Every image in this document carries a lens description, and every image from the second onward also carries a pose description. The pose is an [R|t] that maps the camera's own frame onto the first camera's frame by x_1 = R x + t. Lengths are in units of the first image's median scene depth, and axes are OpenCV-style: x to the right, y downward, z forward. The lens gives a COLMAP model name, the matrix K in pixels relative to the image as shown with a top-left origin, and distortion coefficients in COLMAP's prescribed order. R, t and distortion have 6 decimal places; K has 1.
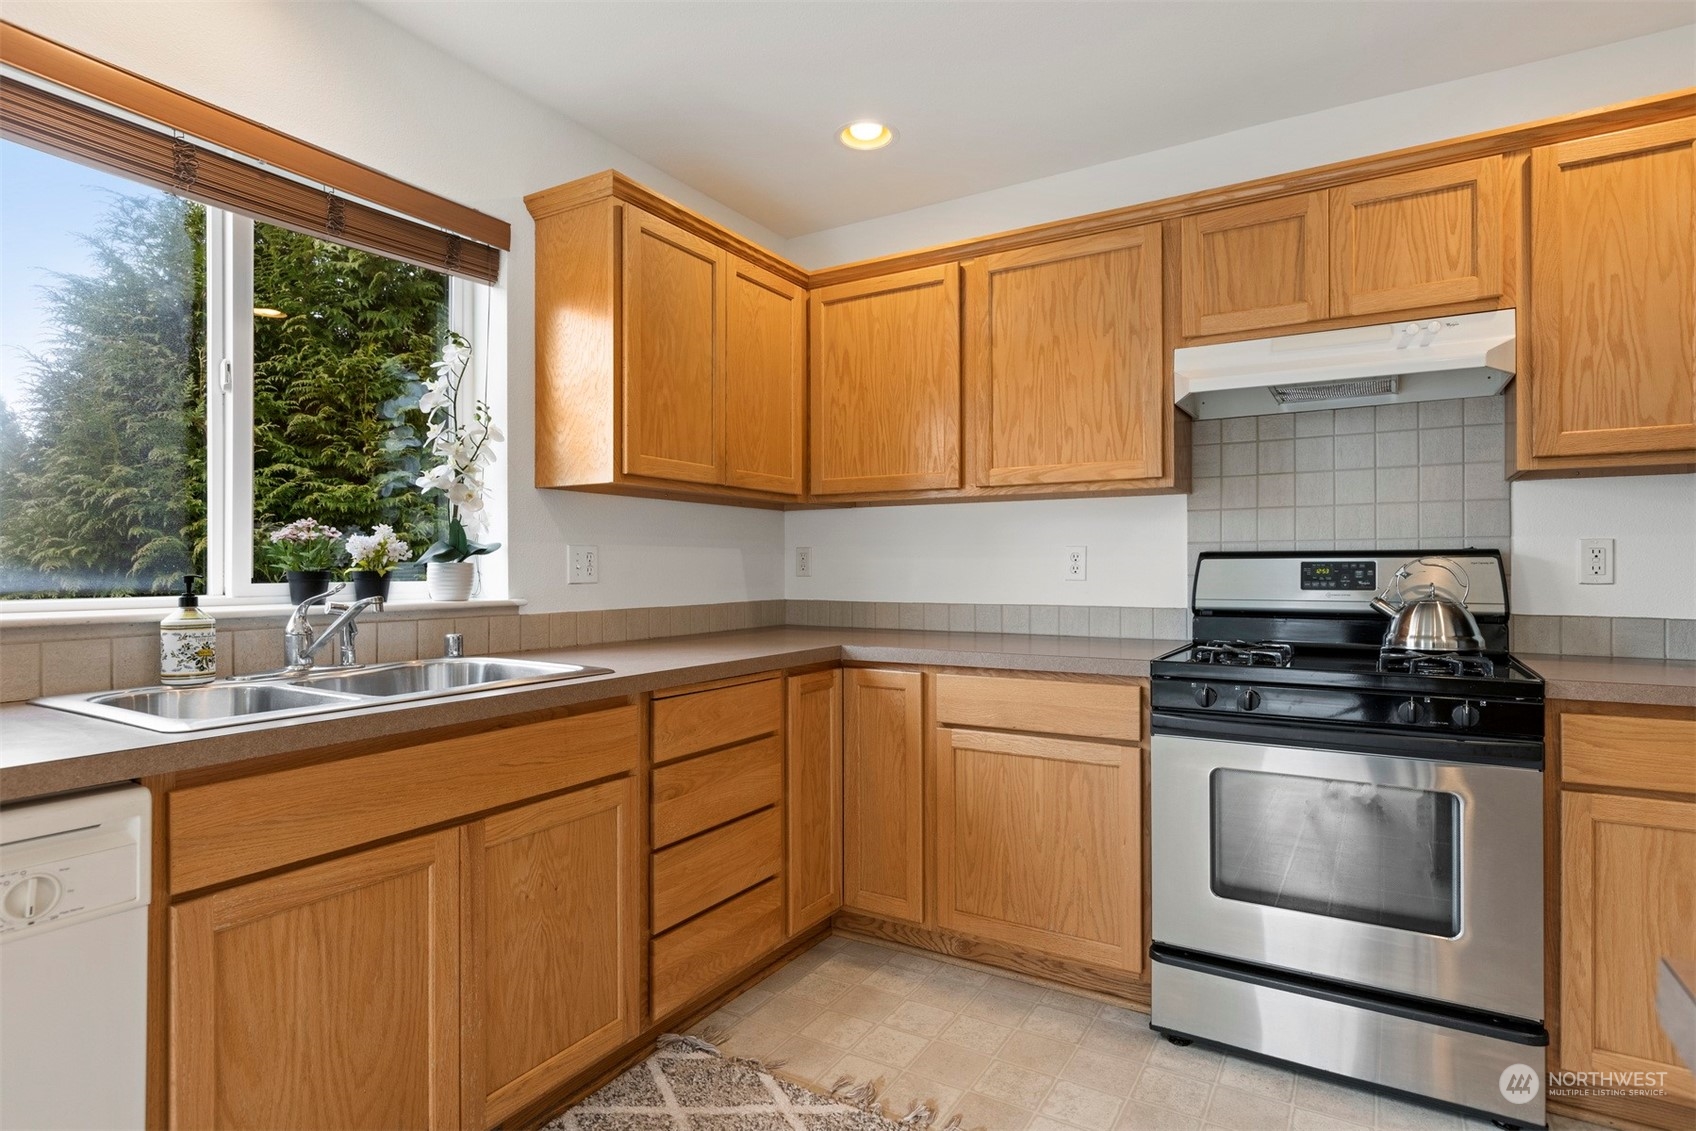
lens RADIAL K [[888.0, 0, 840.9], [0, 888.0, 565.1], [0, 0, 1]] dist [-0.001029, -0.001548]
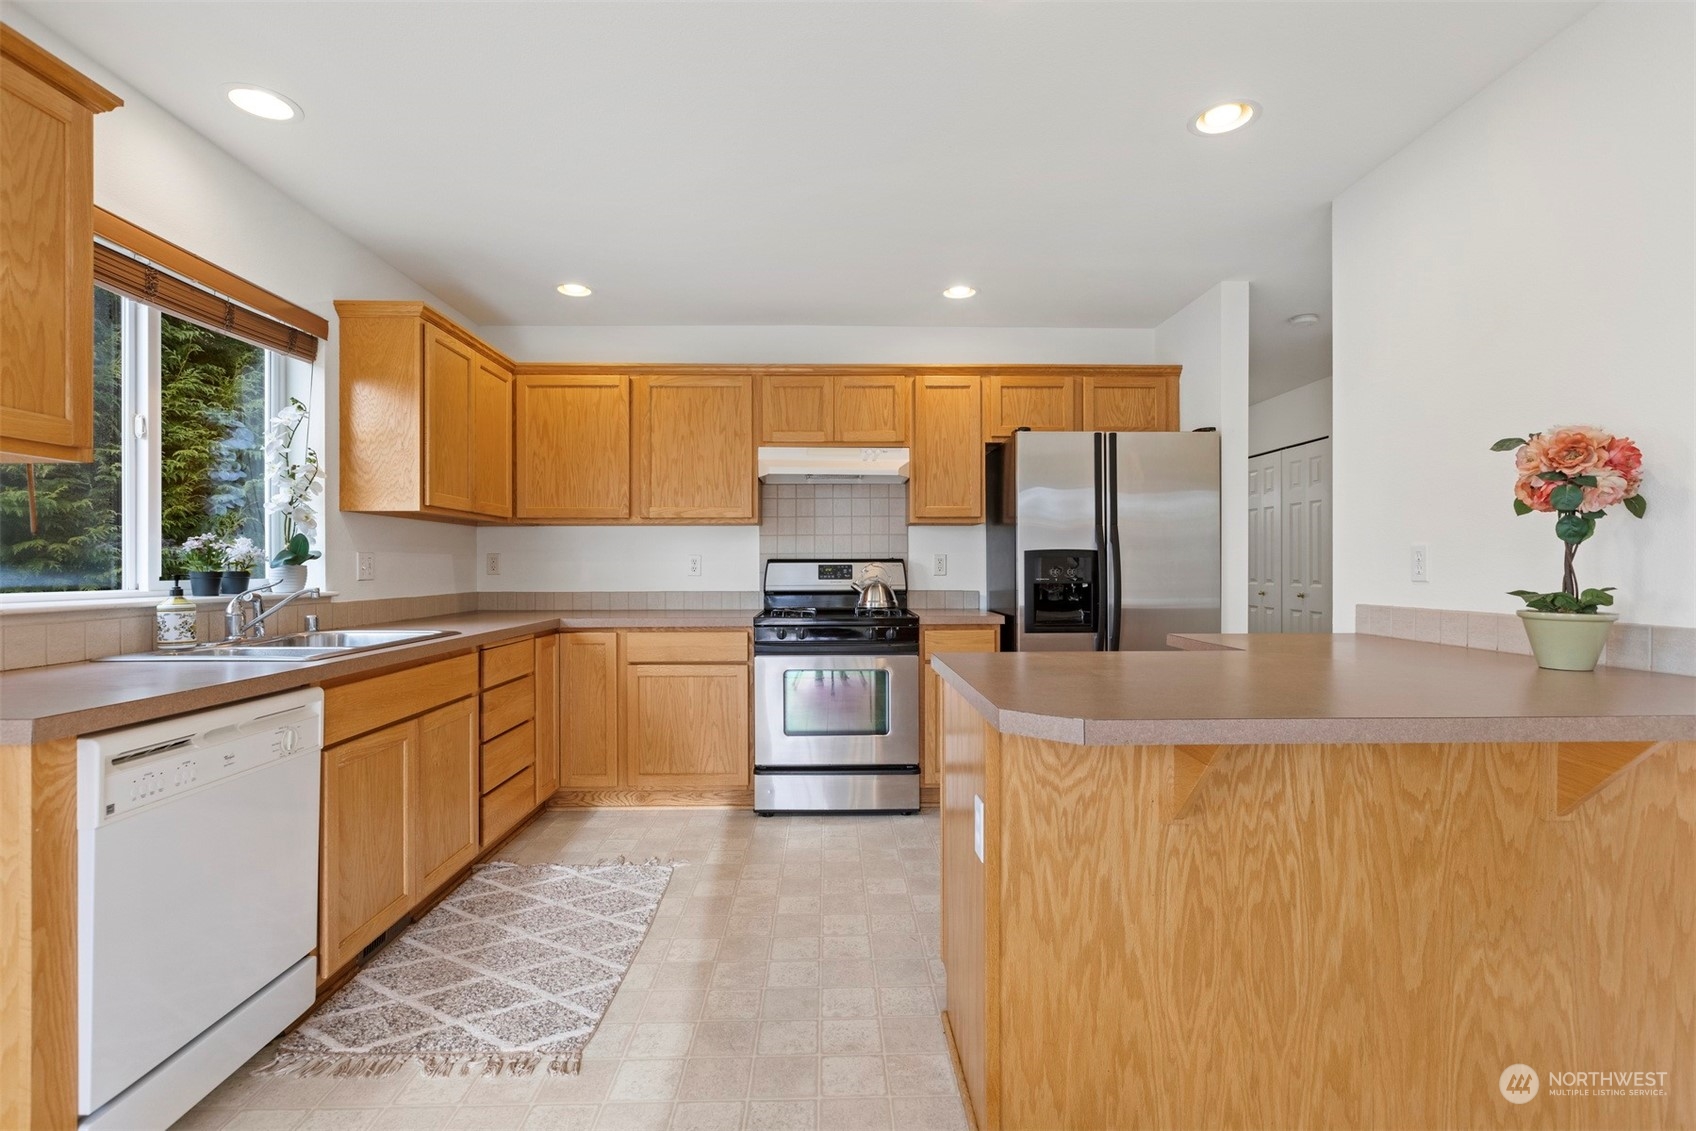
lens RADIAL K [[802.7, 0, 849.7], [0, 802.7, 563.8], [0, 0, 1]] dist [0.000400, 0.000211]
pose [[0.842621, 0.001327, 0.538505, -0.389487], [-0.000307, 0.999998, -0.001983, -0.002837], [-0.538507, 0.001506, 0.842620, -0.535030]]
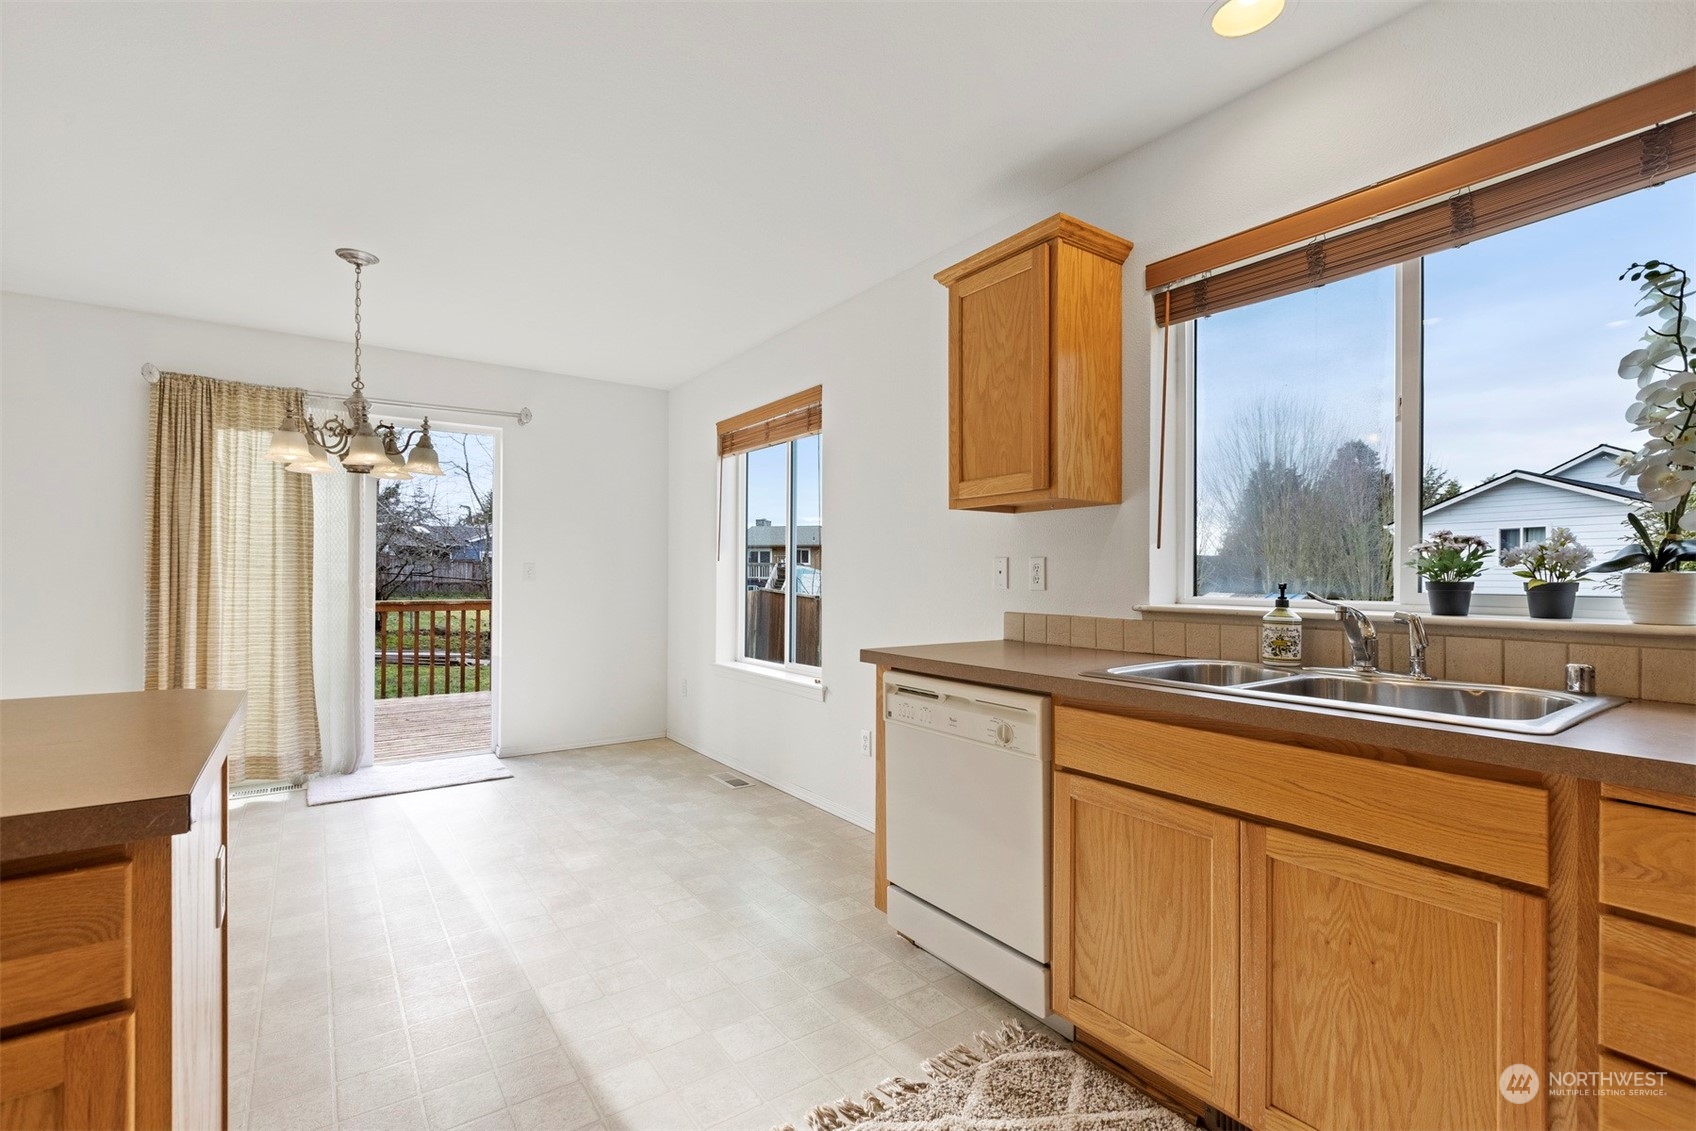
lens RADIAL K [[764.5, 0, 846.0], [0, 764.5, 571.5], [0, 0, 1]] dist [0.000608, 0.000004]
pose [[-0.402107, -0.003016, -0.915588, 0.423717], [-0.000468, 0.999995, -0.003088, -0.001781], [0.915593, -0.000813, -0.402106, 0.652748]]
